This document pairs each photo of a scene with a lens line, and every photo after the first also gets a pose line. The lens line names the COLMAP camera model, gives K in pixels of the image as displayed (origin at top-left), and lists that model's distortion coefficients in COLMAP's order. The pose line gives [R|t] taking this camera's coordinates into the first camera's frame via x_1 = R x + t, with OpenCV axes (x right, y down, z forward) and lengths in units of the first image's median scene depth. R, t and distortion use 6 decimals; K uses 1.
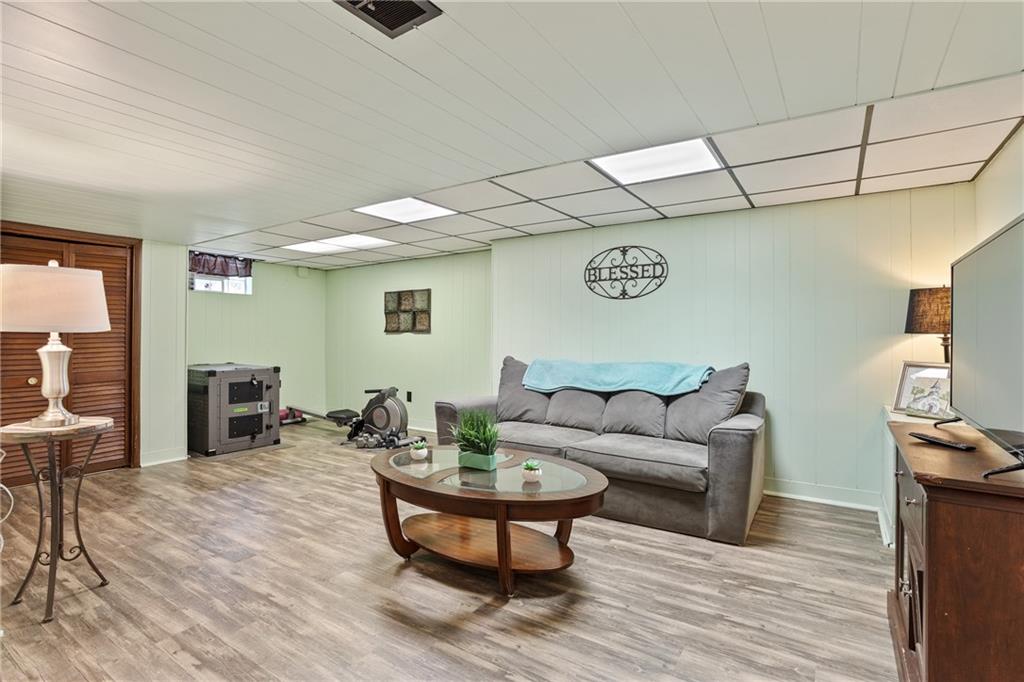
lens RADIAL K [[495.5, 0, 508.0], [0, 495.5, 339.8], [0, 0, 1]] dist [-0.046871, 0.030184]
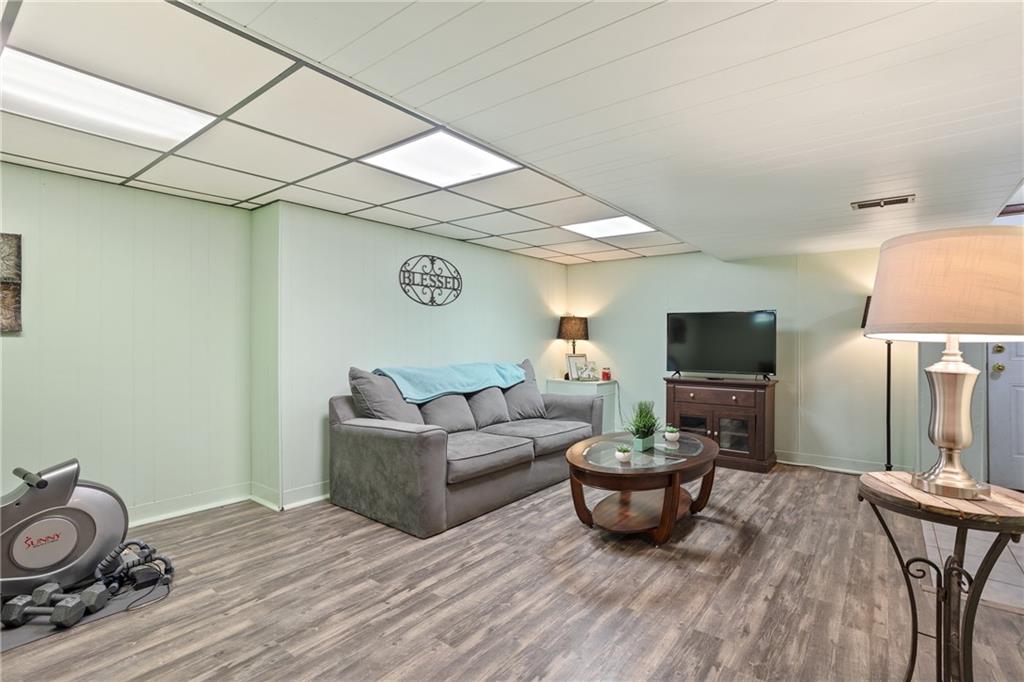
lens RADIAL K [[495.5, 0, 508.0], [0, 495.5, 339.8], [0, 0, 1]] dist [-0.046871, 0.030184]
pose [[0.074550, 0.001147, 0.997217, -0.922879], [0.006836, 0.999975, -0.001661, -0.008424], [-0.997194, 0.006941, 0.074540, 0.874571]]
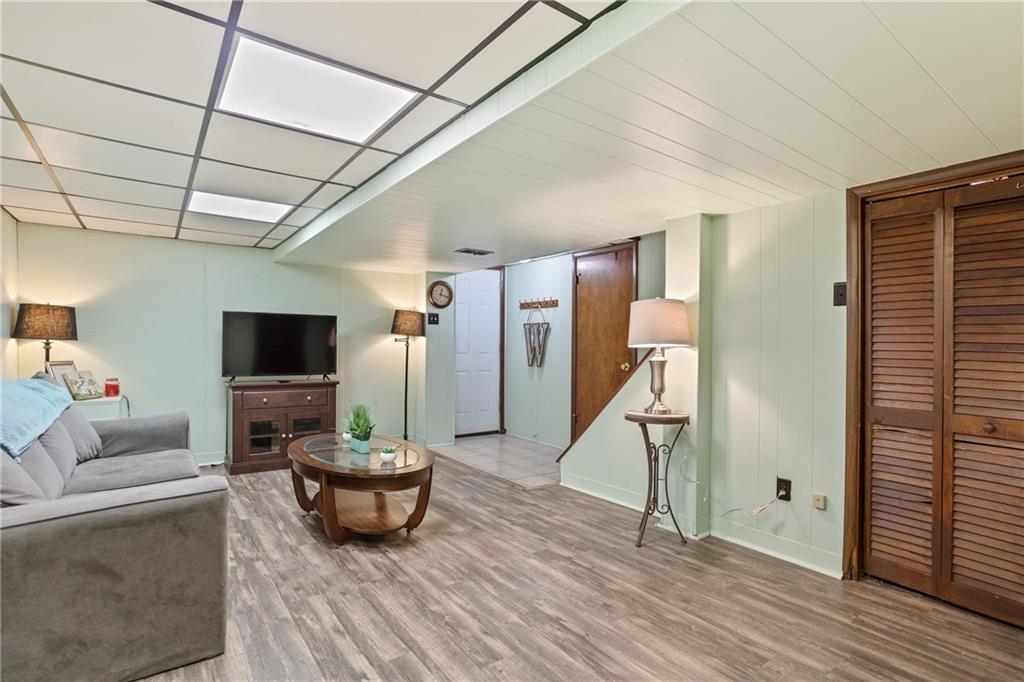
lens RADIAL K [[505.8, 0, 512.0], [0, 505.8, 341.0], [0, 0, 1]] dist [-0.041513, 0.034655]
pose [[-0.940443, -0.006820, 0.339884, -0.598439], [-0.007201, 0.999974, 0.000139, -0.013933], [-0.339876, -0.002316, -0.940467, 1.451957]]
